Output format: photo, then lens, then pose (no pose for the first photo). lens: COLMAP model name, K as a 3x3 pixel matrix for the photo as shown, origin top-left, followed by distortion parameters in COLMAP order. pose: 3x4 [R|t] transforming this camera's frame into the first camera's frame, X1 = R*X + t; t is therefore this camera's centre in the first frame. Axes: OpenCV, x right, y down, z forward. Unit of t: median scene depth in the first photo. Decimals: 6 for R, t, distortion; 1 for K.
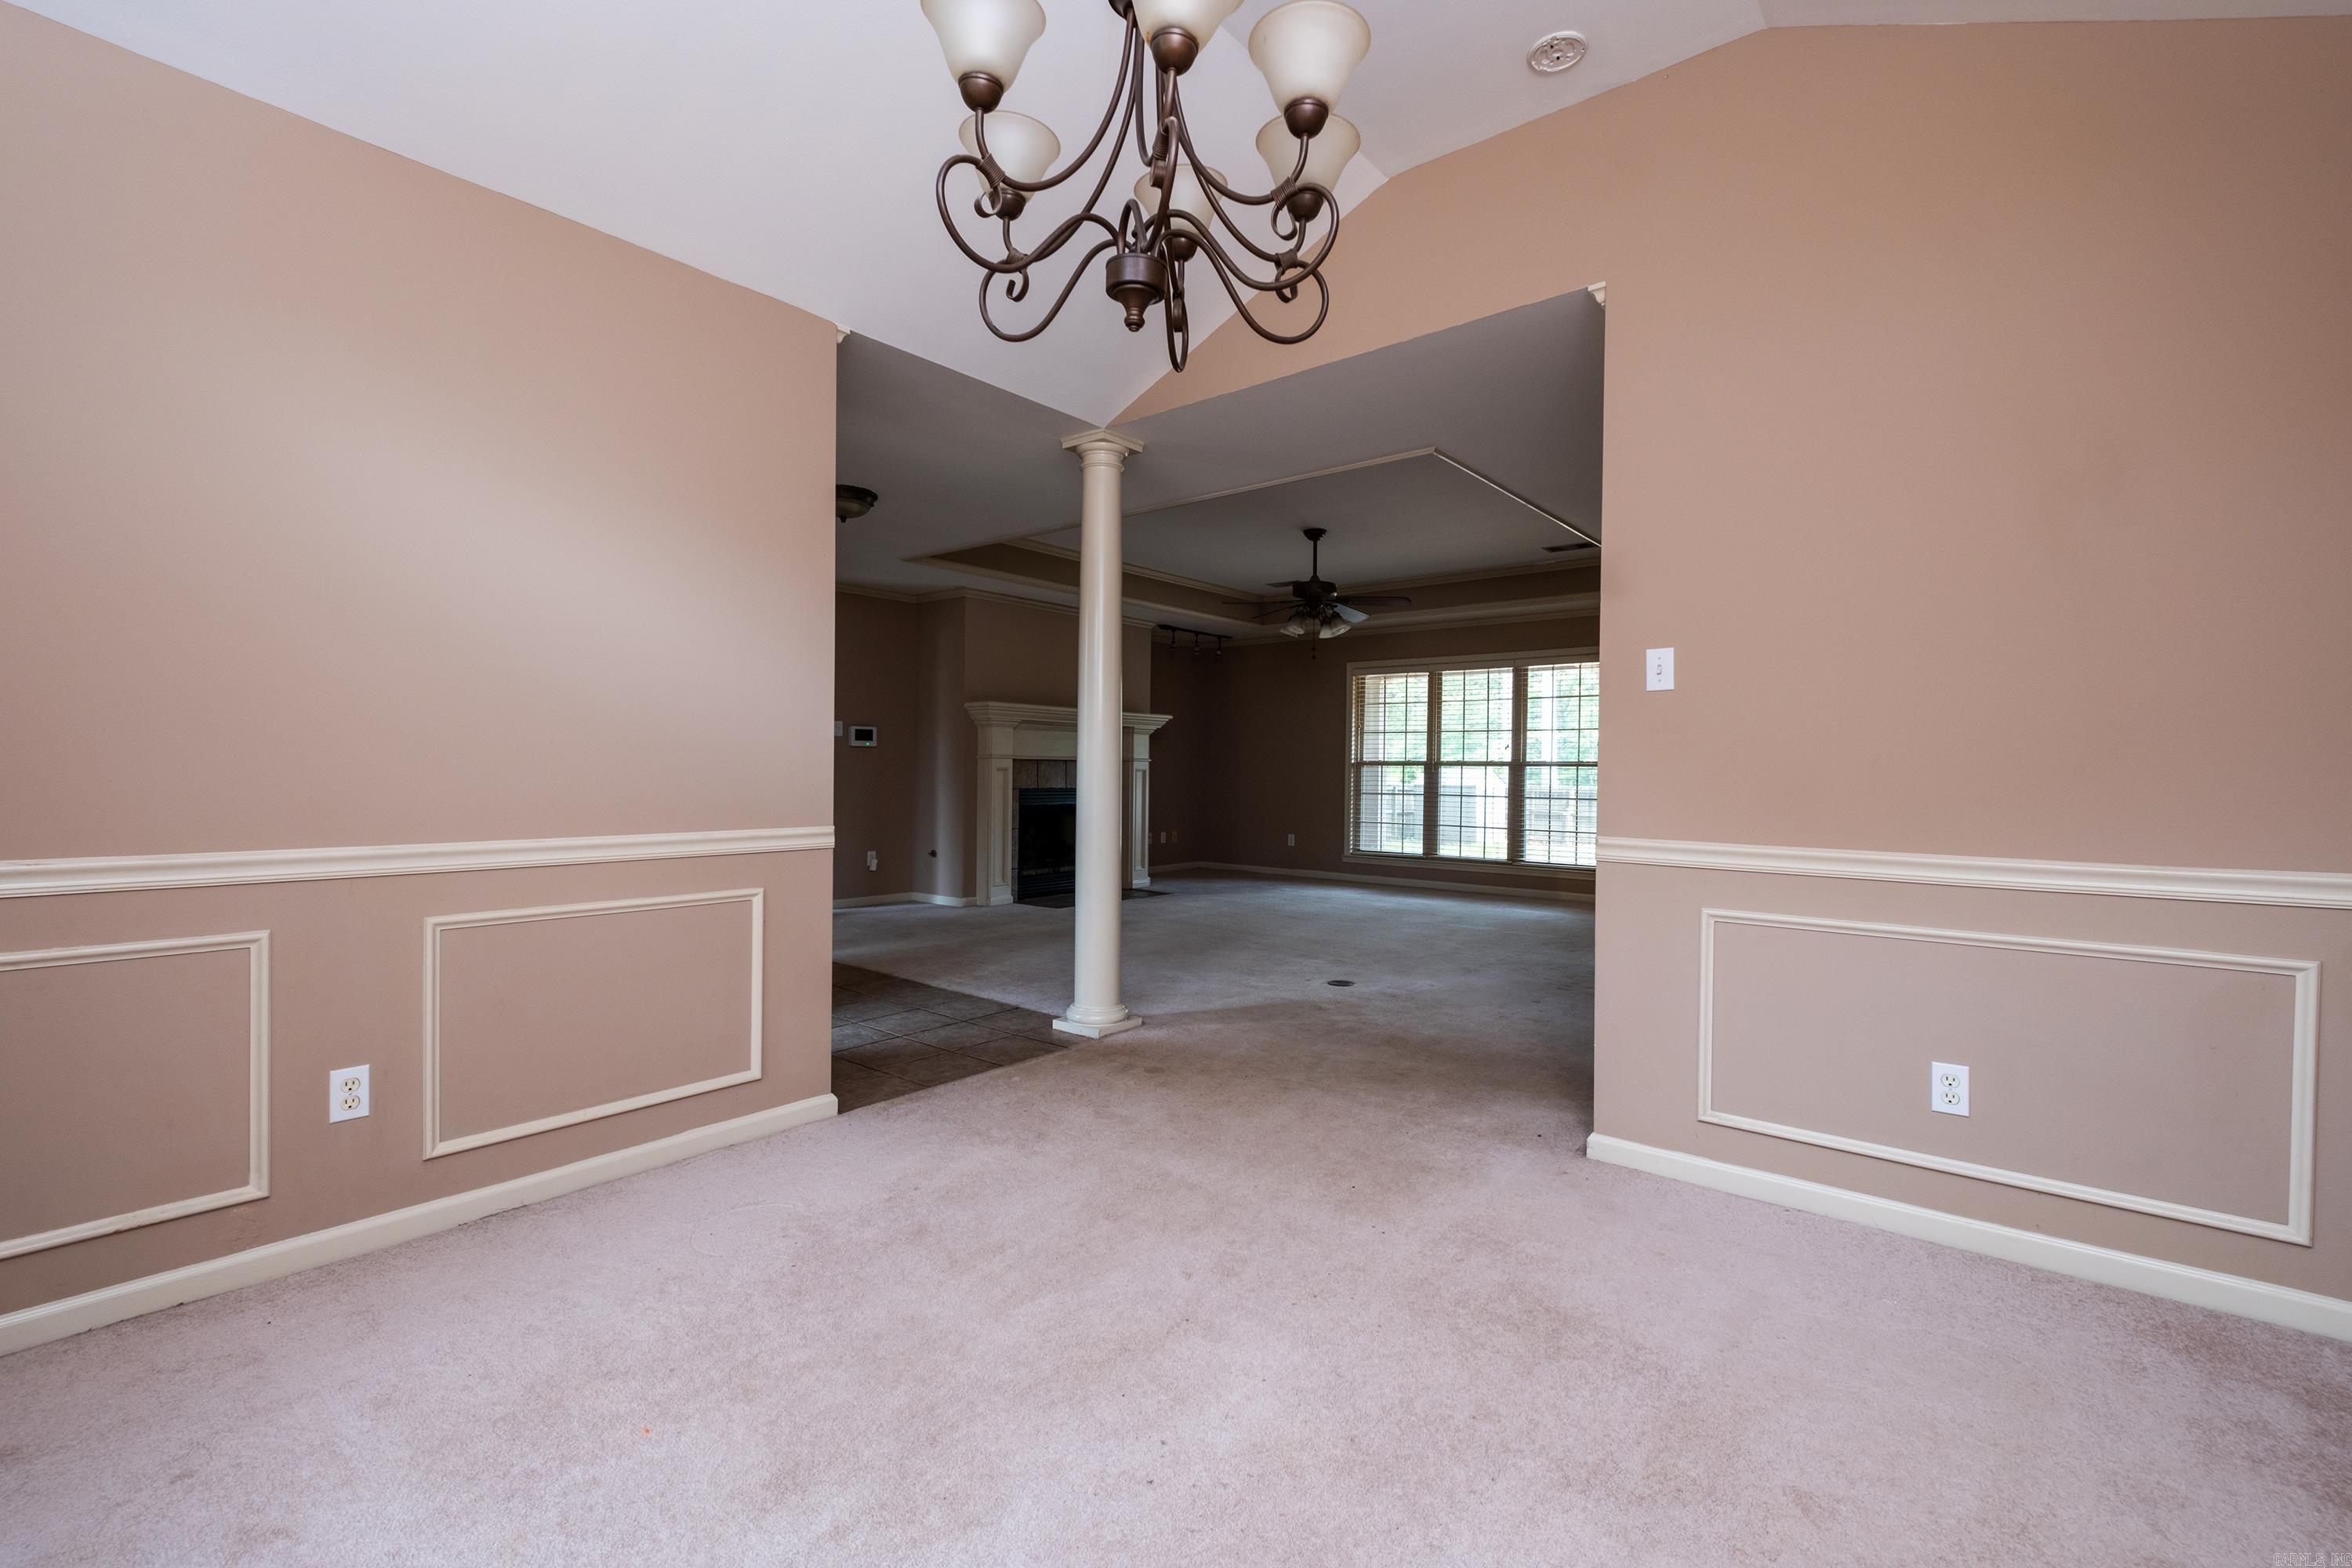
lens RADIAL K [[1005.6, 0, 1176.4], [0, 1005.6, 777.1], [0, 0, 1]] dist [0.001835, -0.005516]
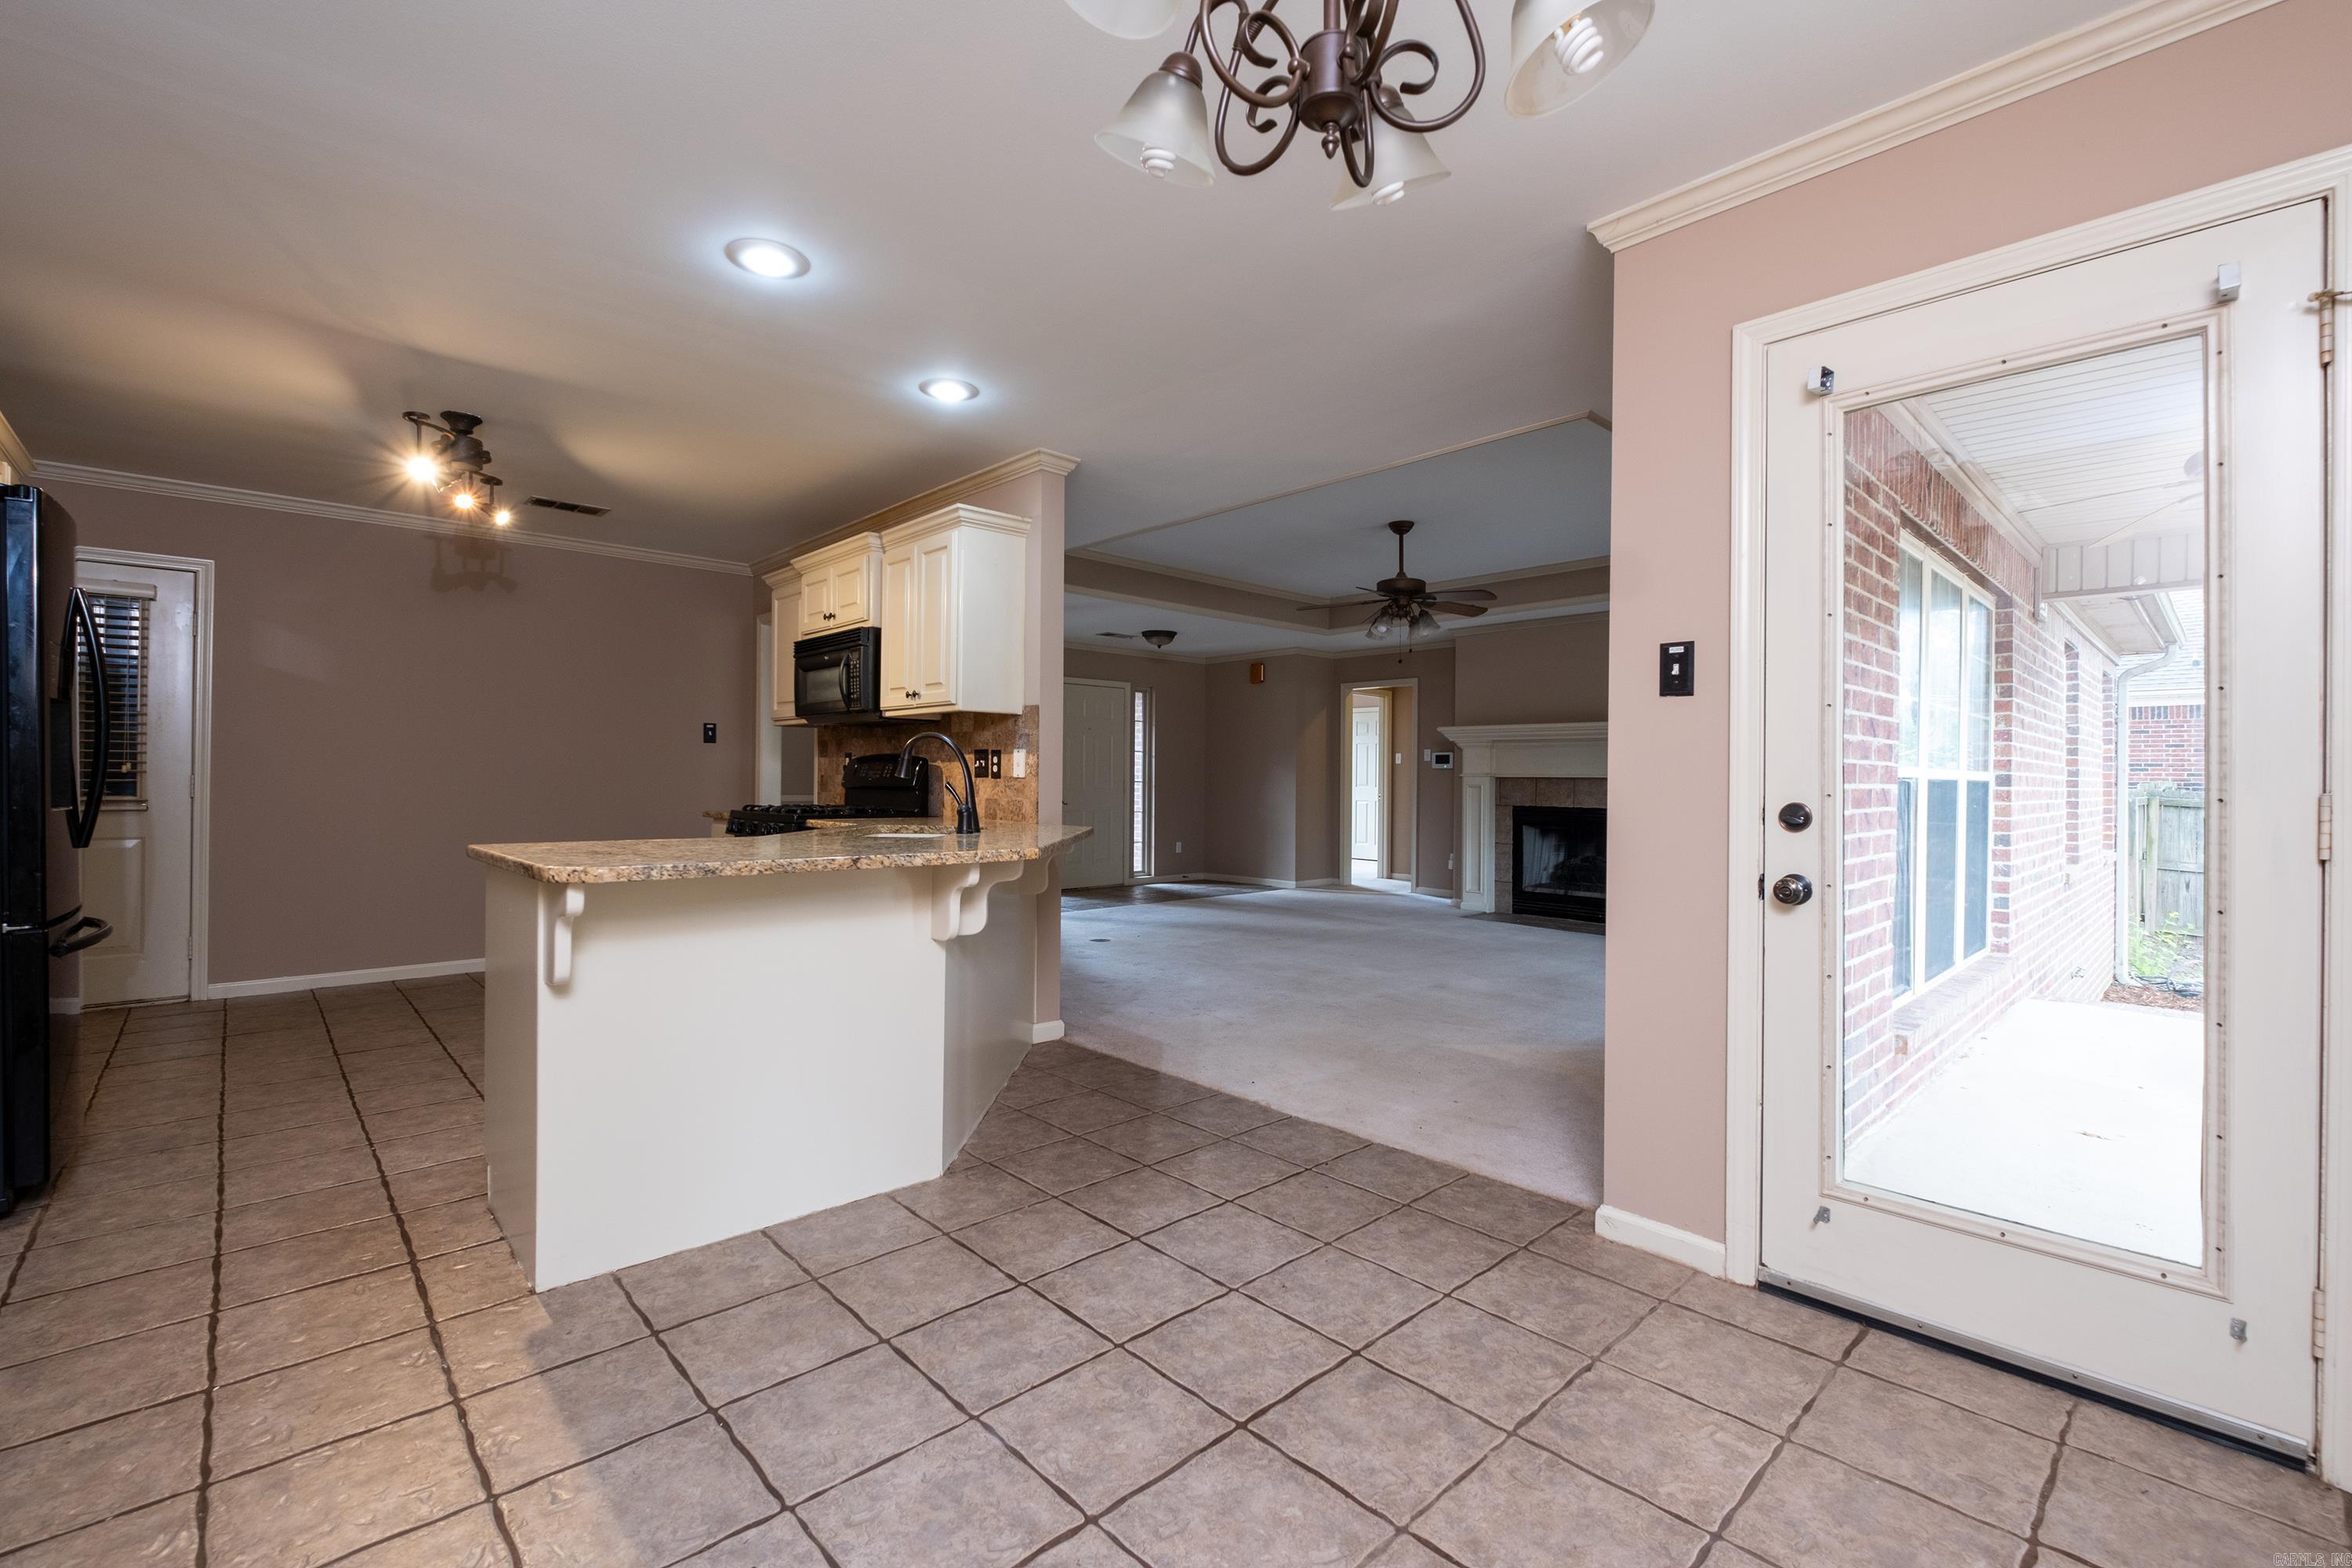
lens RADIAL K [[1005.6, 0, 1176.4], [0, 1005.6, 777.1], [0, 0, 1]] dist [0.001835, -0.005516]
pose [[-0.133984, -0.012926, -0.990899, 0.822253], [-0.020488, 0.999737, -0.010271, -0.000054], [0.990772, 0.018926, -0.134214, 0.712236]]
